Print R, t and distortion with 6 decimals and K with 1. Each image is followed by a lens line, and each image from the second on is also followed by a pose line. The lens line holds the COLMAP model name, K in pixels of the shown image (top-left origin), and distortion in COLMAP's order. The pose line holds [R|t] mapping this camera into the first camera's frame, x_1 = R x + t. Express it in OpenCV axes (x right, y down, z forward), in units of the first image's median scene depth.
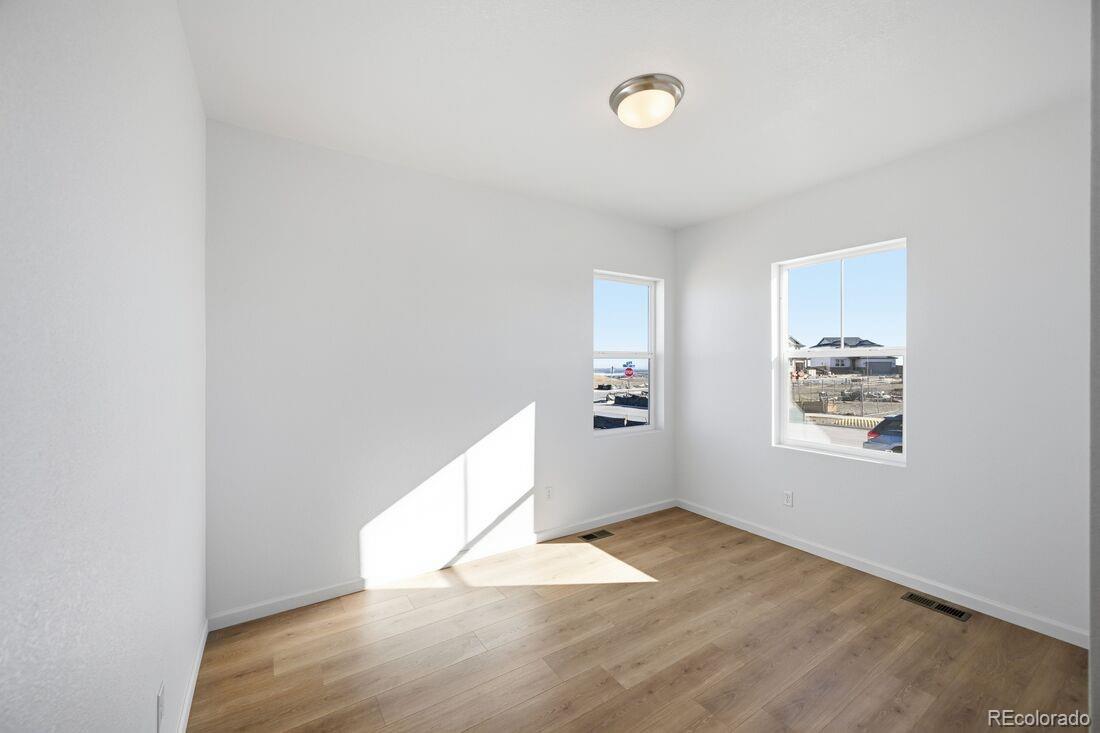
lens RADIAL K [[431.5, 0, 548.2], [0, 431.5, 364.0], [0, 0, 1]] dist [-0.001754, 0.000394]
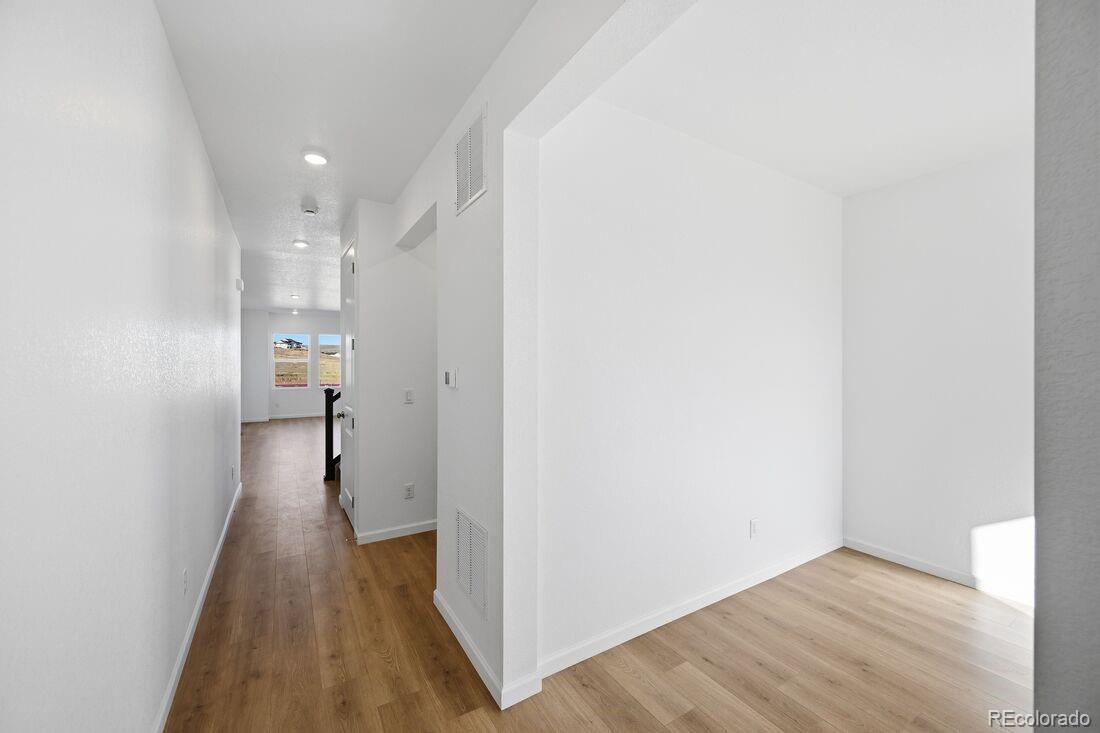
lens RADIAL K [[431.5, 0, 550.4], [0, 431.5, 365.0], [0, 0, 1]] dist [-0.001754, 0.000394]
pose [[-0.026343, 0.008621, -0.999616, 0.730318], [0.007860, 0.999934, 0.008417, -0.026986], [0.999622, -0.007635, -0.026409, 0.026270]]
